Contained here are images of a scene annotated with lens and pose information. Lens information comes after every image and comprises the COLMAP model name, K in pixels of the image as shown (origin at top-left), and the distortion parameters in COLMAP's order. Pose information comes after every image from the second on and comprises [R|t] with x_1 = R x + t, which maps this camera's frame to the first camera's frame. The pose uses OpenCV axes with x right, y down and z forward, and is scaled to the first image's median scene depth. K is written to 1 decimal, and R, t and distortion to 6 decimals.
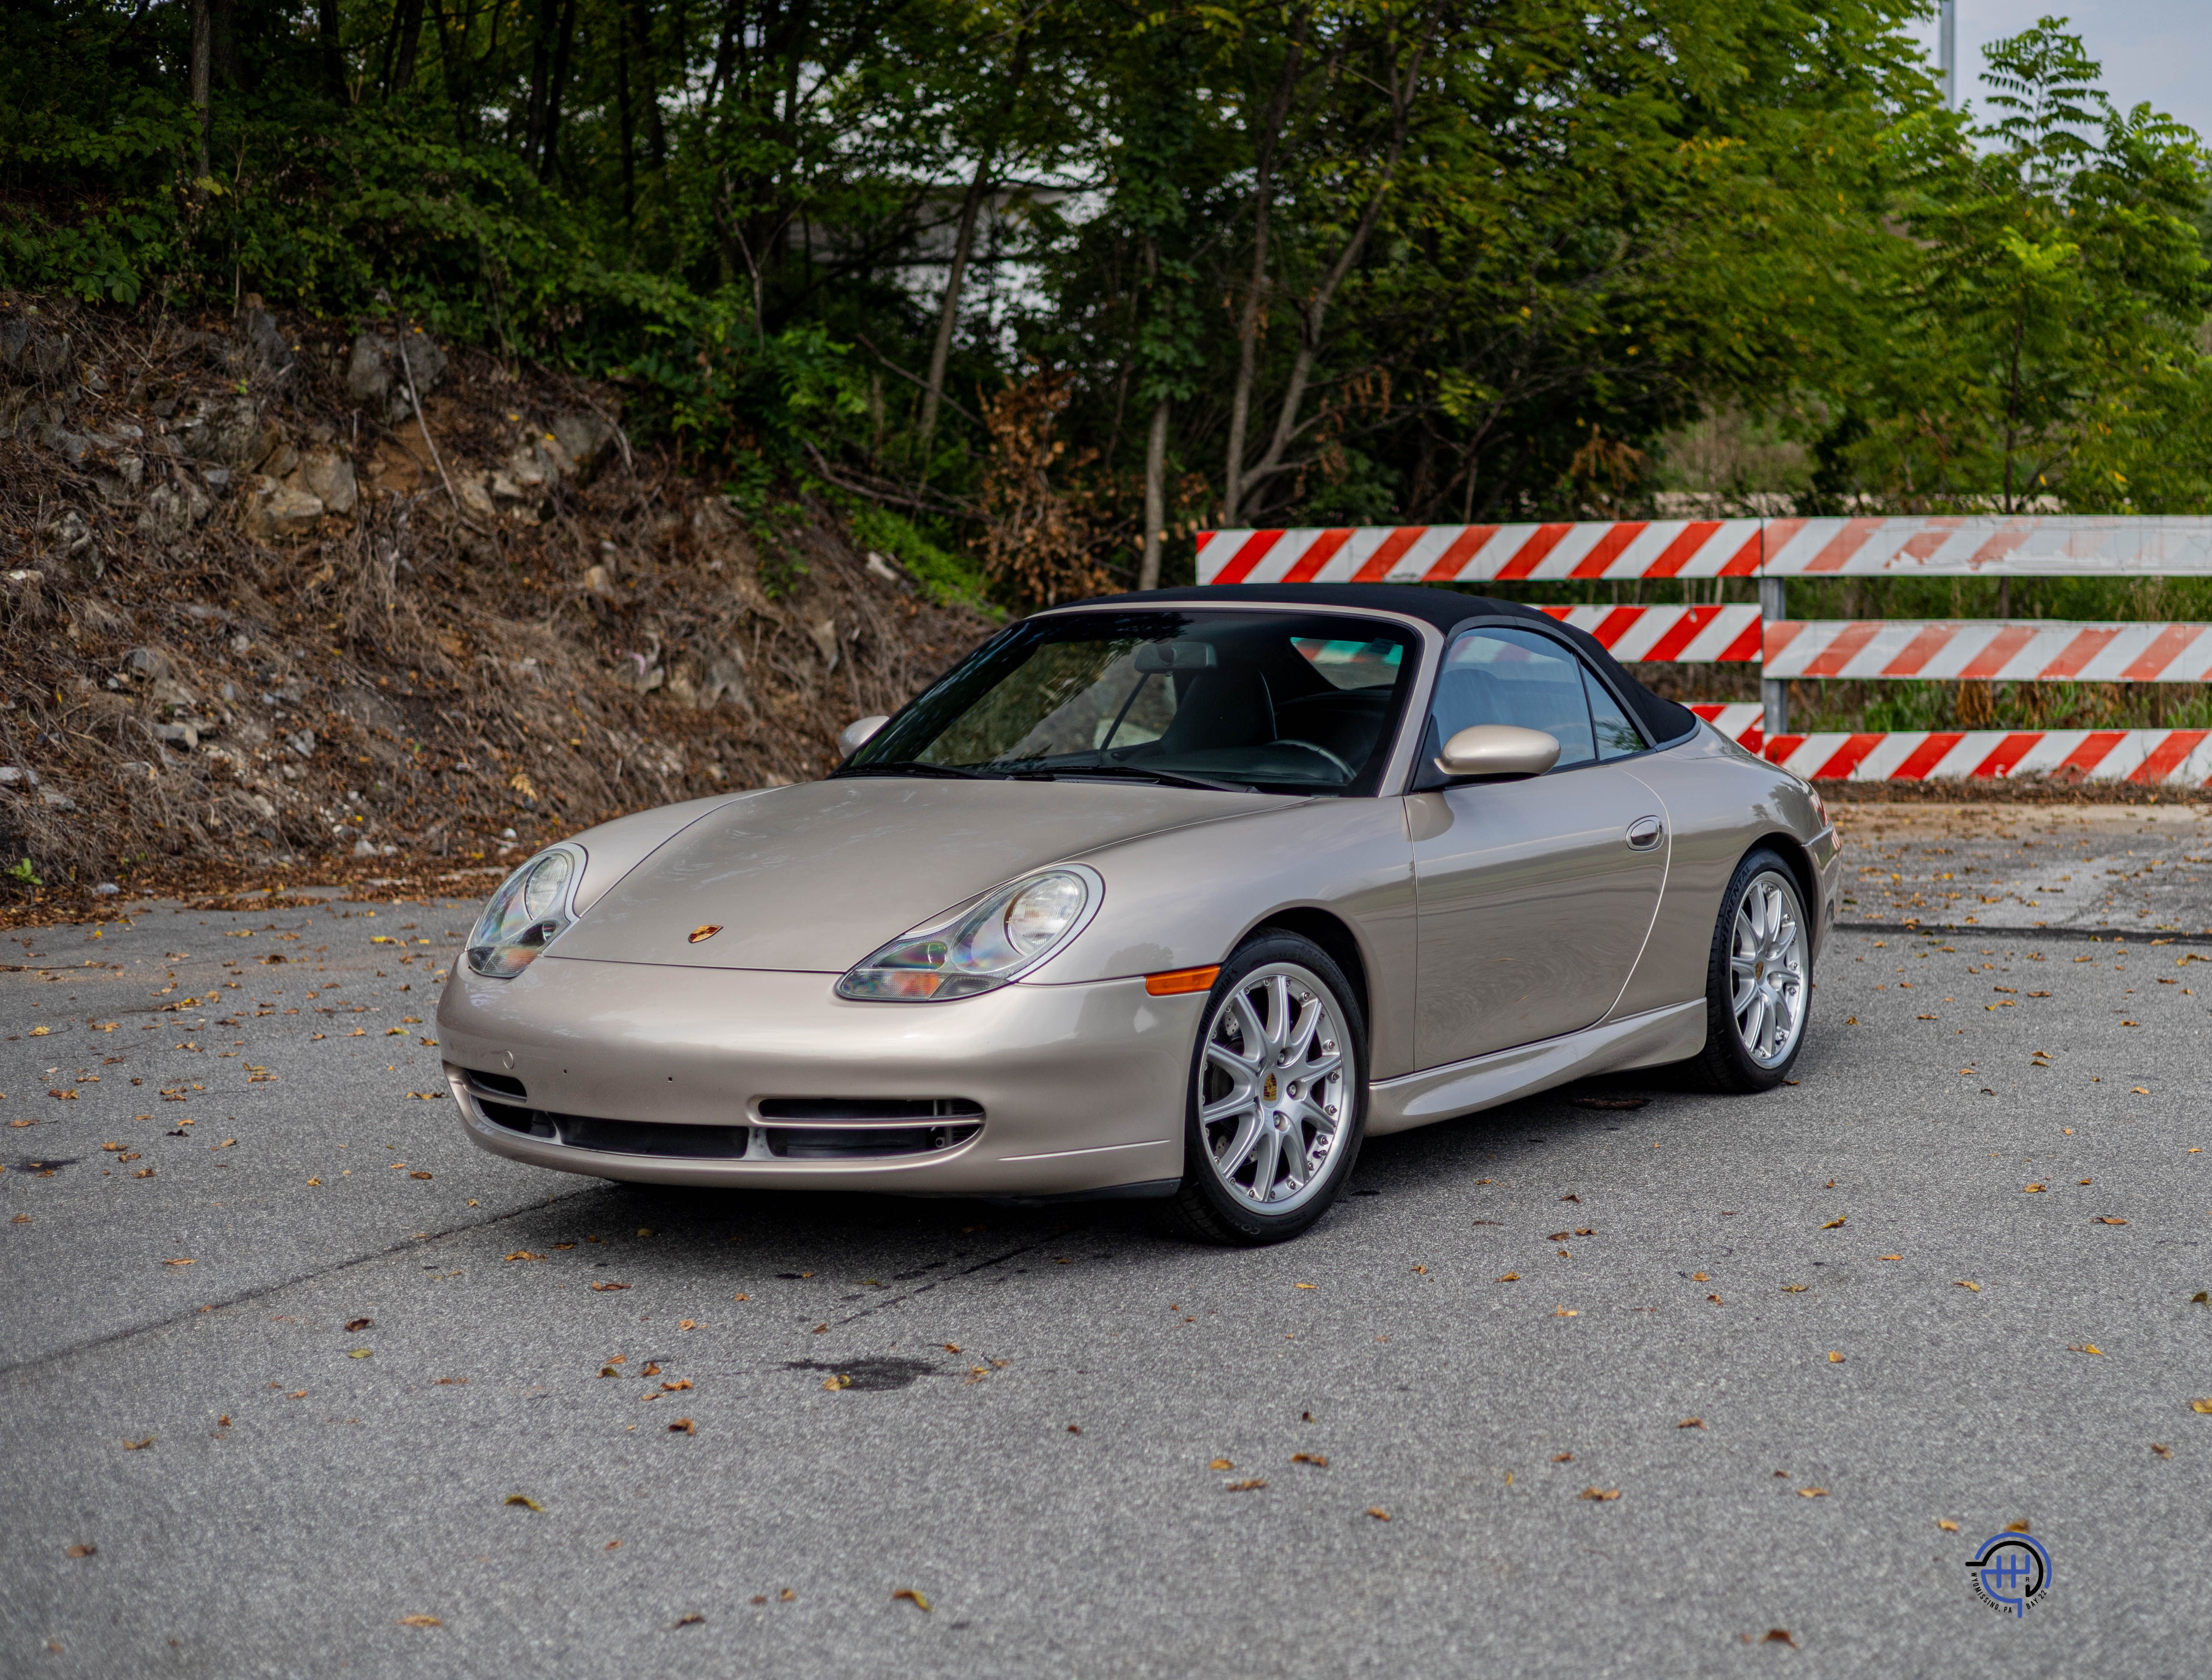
lens RADIAL K [[3756.1, 0, 1346.4], [0, 3756.1, 898.8], [0, 0, 1]] dist [0.034776, 0.000000]
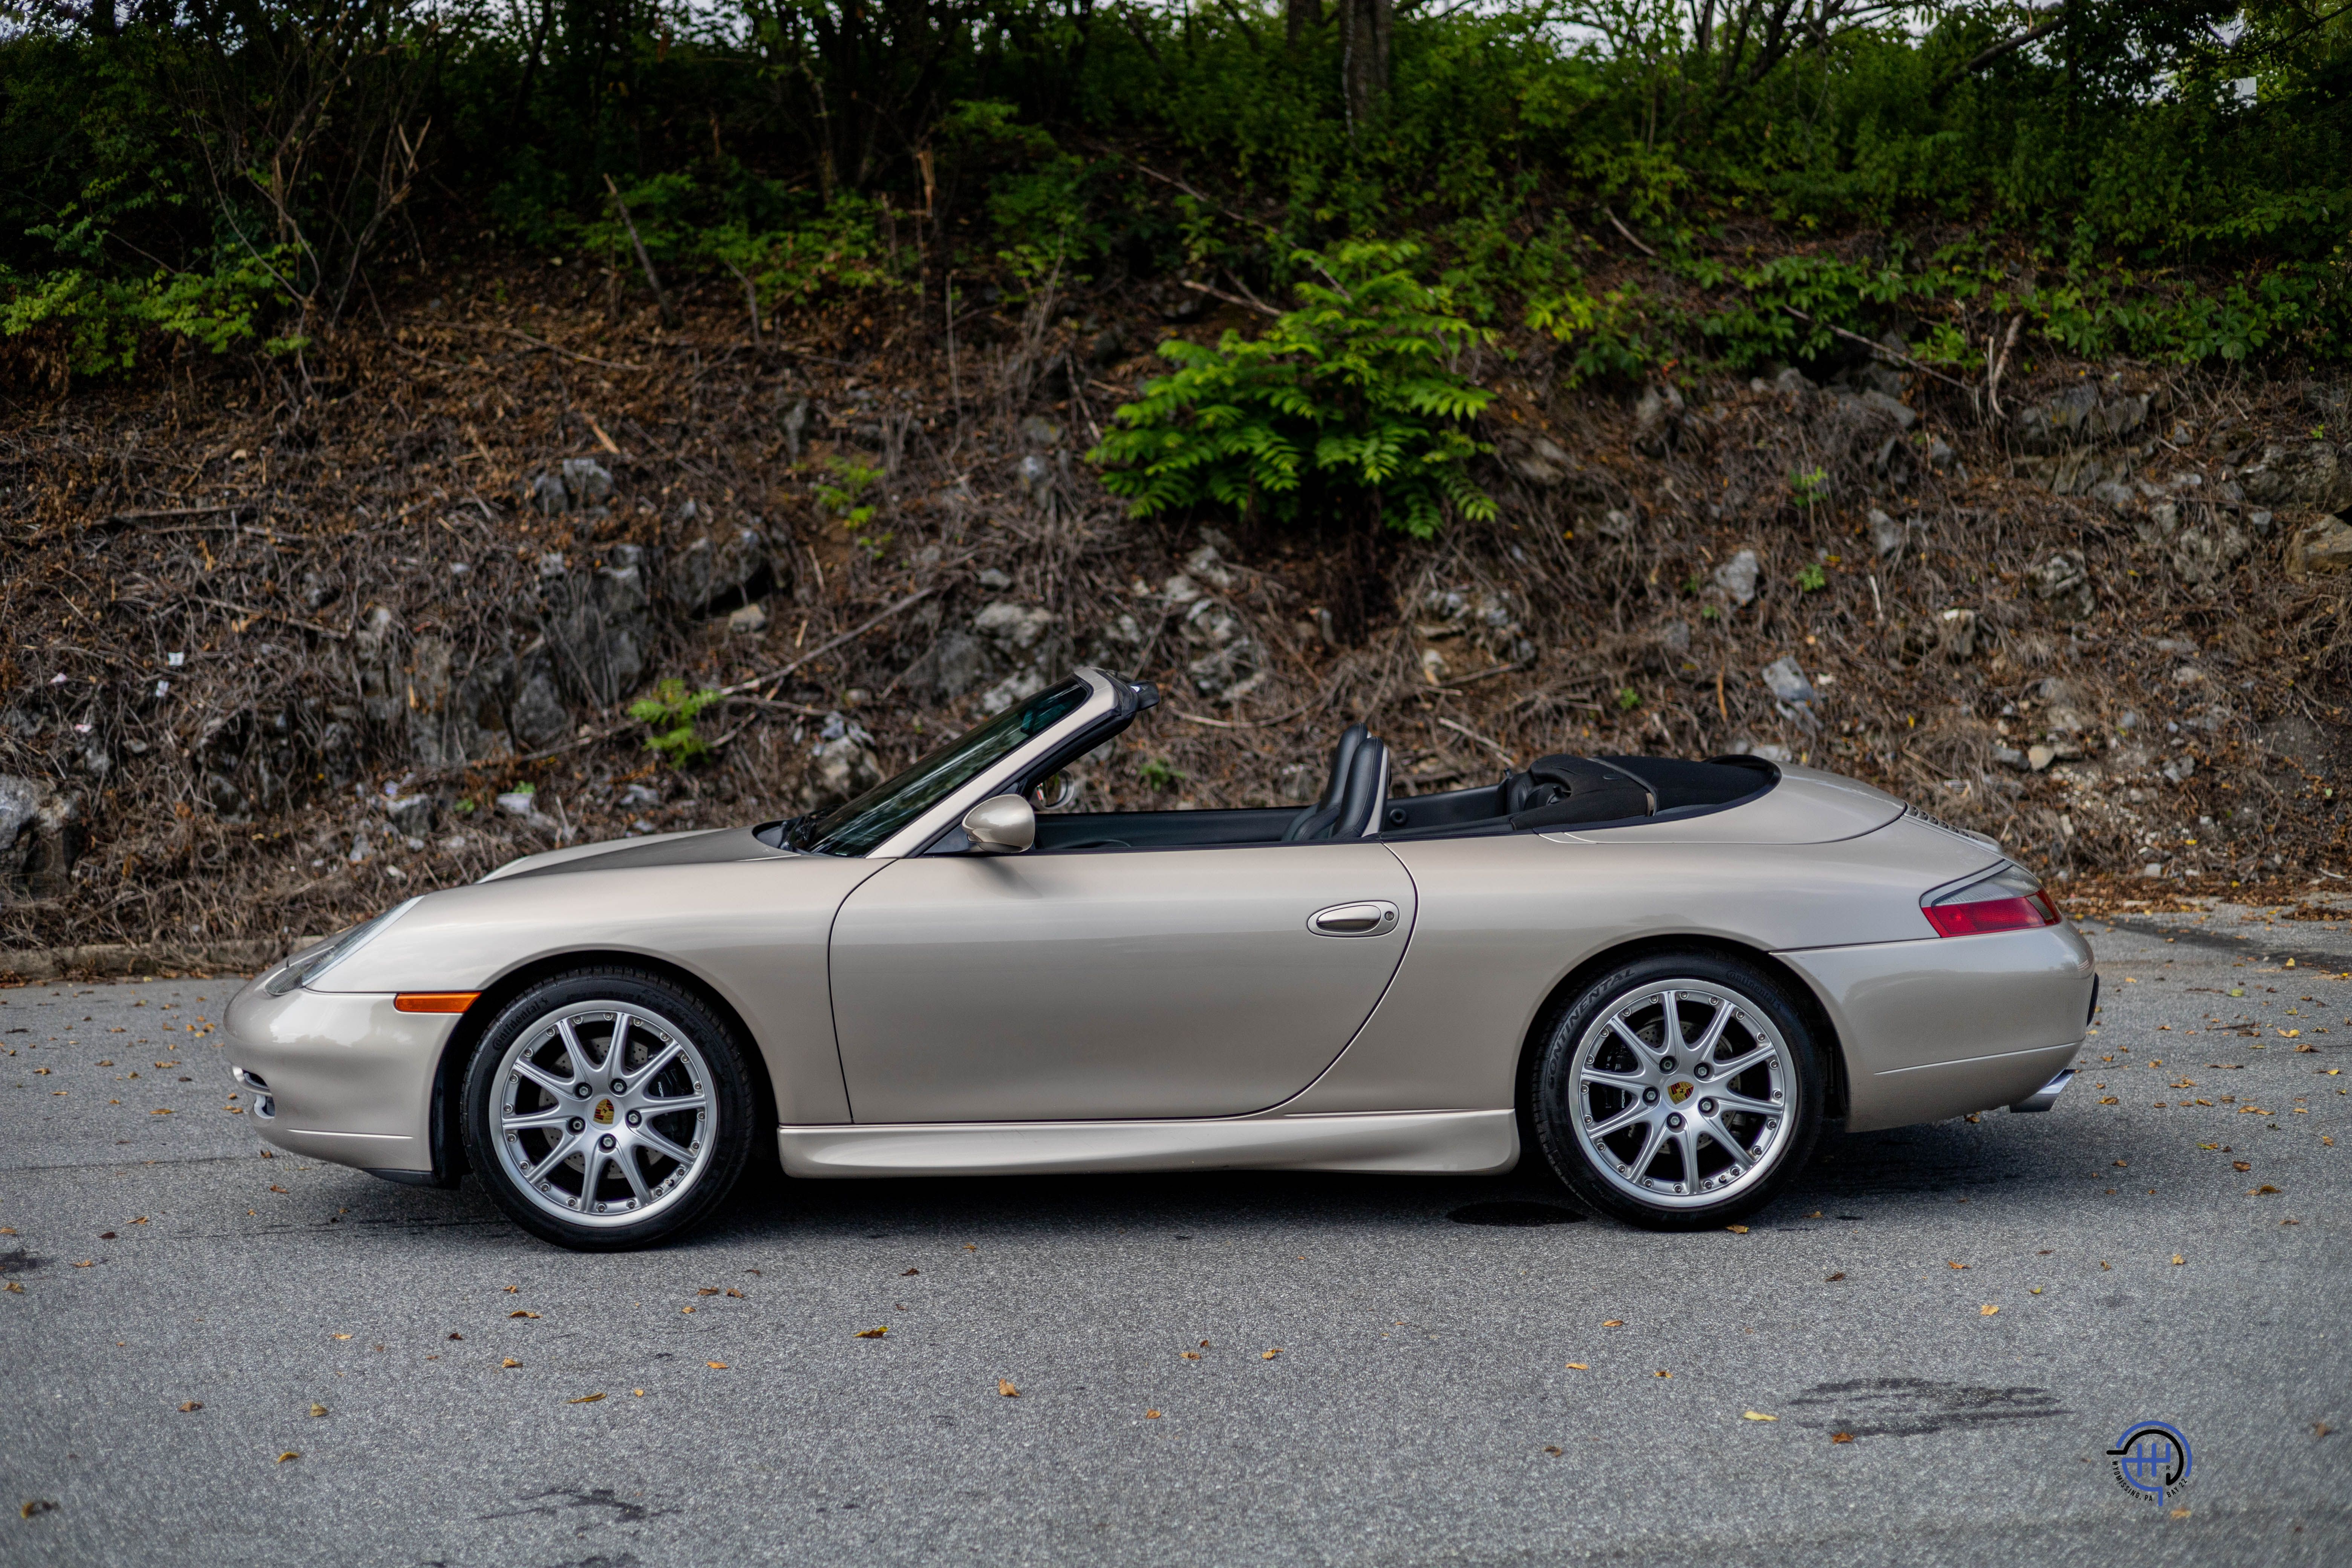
lens RADIAL K [[3302.9, 0, 1174.3], [0, 3302.9, 786.3], [0, 0, 1]] dist [0.026293, 0.000000]
pose [[0.493575, 0.040592, -0.868755, 0.367844], [-0.062237, 0.997998, 0.011272, -0.027176], [0.867473, 0.048506, 0.495113, 0.268126]]
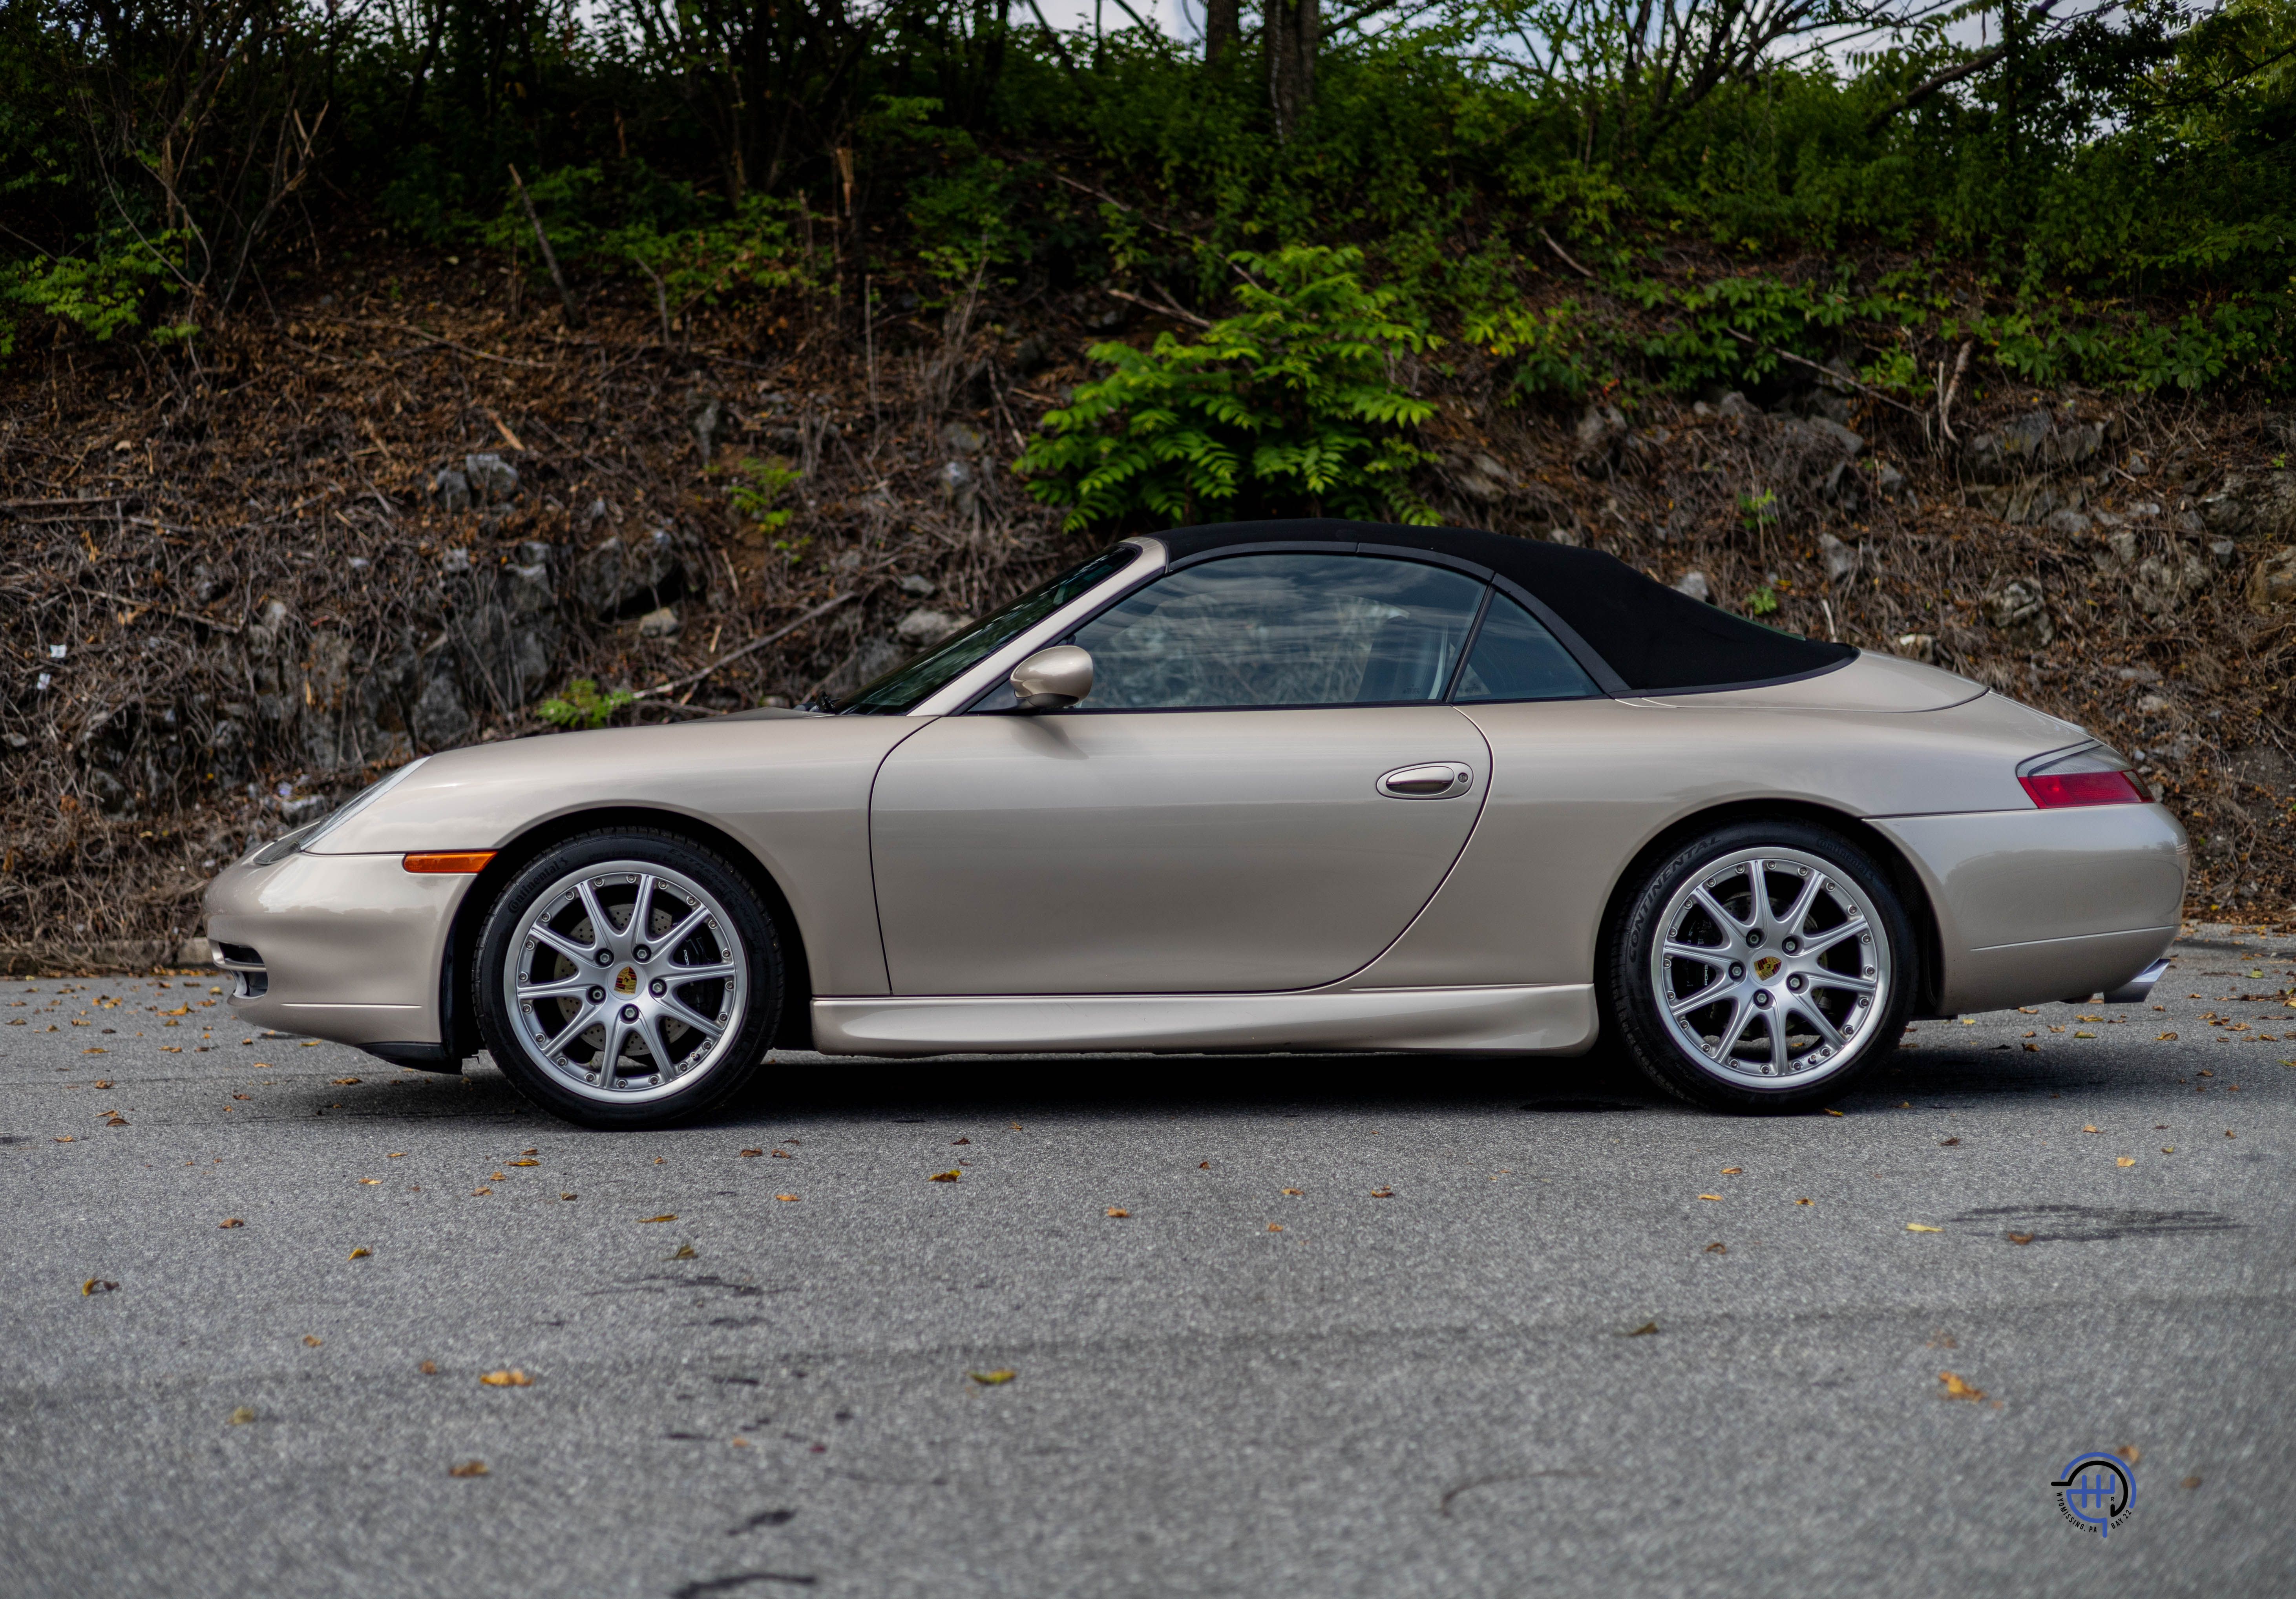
lens RADIAL K [[3437.4, 0, 1093.5], [0, 3437.4, 803.9], [0, 0, 1]] dist [0.025797, 0.000000]
pose [[0.517790, 0.010689, -0.855441, 0.349387], [-0.070402, 0.997063, -0.030155, 0.008490], [0.852606, 0.075838, 0.517022, 0.250339]]
